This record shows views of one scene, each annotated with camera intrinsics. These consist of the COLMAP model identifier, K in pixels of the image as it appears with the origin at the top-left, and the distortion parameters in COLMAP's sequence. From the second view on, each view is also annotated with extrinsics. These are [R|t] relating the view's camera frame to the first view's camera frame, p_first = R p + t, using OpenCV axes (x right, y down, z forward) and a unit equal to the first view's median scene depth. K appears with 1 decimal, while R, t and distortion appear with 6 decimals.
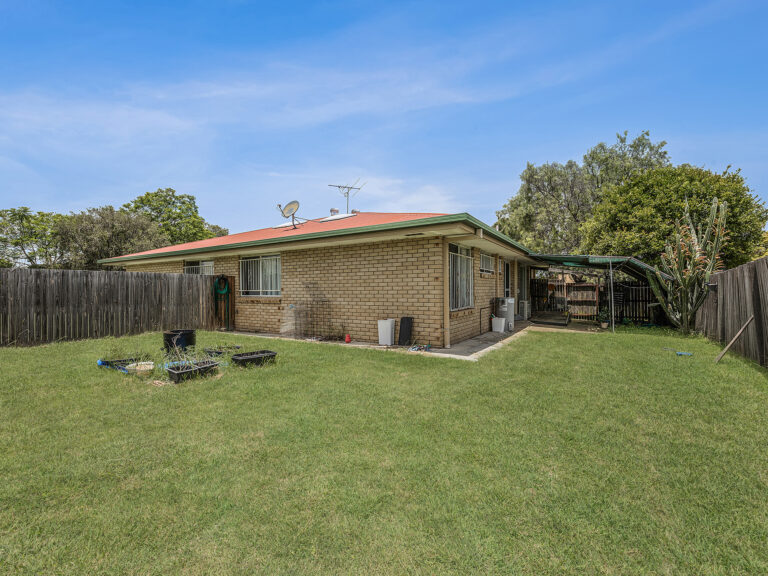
lens RADIAL K [[305.7, 0, 383.8], [0, 305.7, 288.2], [0, 0, 1]] dist [0.000050, 0.000598]
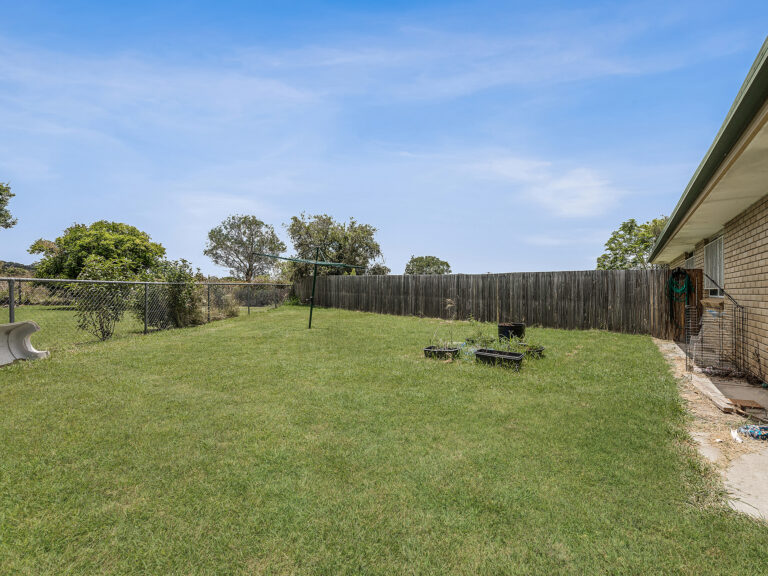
lens RADIAL K [[359.0, 0, 384.3], [0, 359.0, 289.4], [0, 0, 1]] dist [-0.000249, 0.000357]
pose [[0.999914, 0.012527, -0.004003, -0.409670], [-0.012437, 0.999684, 0.021860, -0.000879], [0.004276, -0.021808, 0.999753, -0.051633]]
